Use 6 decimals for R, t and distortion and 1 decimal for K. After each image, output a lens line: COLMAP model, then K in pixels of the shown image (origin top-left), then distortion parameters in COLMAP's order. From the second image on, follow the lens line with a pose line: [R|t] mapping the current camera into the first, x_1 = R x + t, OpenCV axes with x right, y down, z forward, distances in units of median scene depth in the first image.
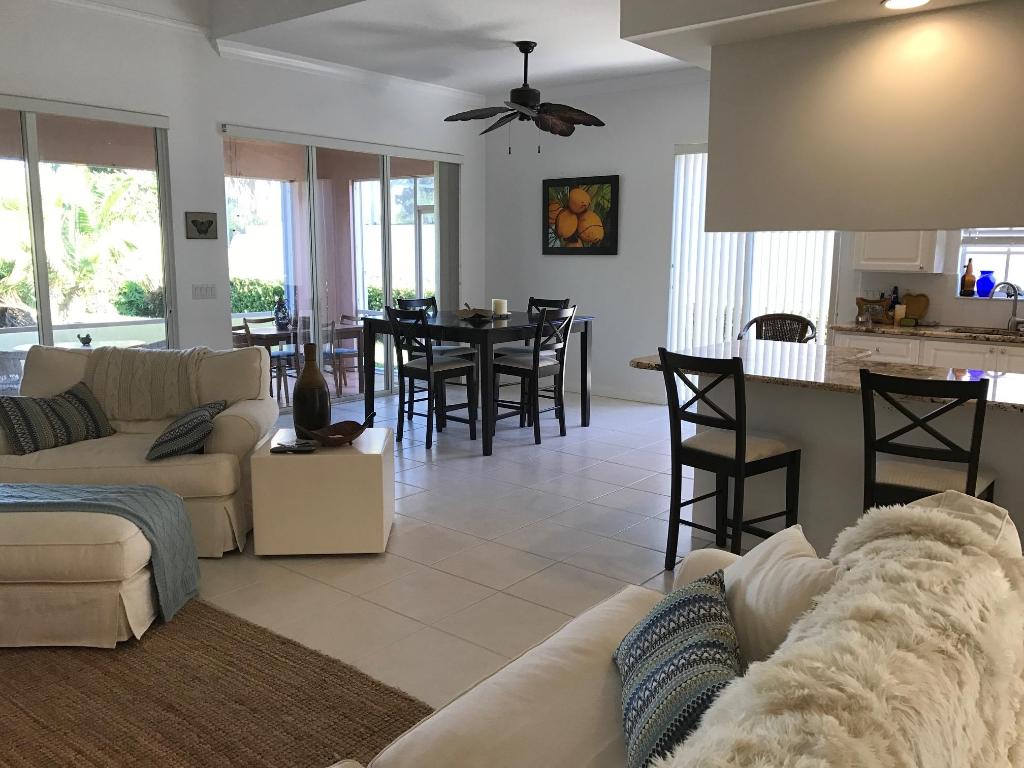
lens RADIAL K [[840.6, 0, 511.8], [0, 840.6, 385.9], [0, 0, 1]] dist [-0.009703, 0.004642]
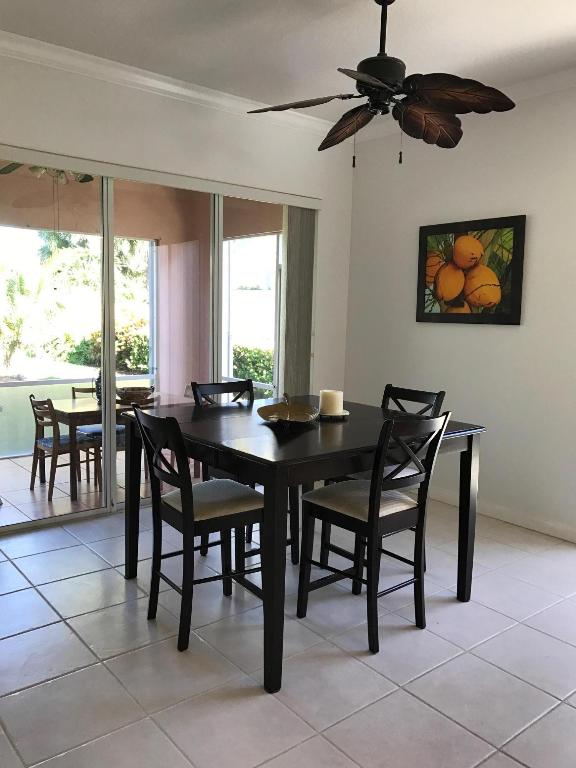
lens RADIAL K [[630.4, 0, 270.4], [0, 630.4, 373.8], [0, 0, 1]] dist [-0.009703, 0.004642]
pose [[0.973660, 0.038663, -0.224701, 0.040073], [-0.053658, 0.996694, -0.061011, -0.069594], [0.221599, 0.071461, 0.972516, 0.430122]]
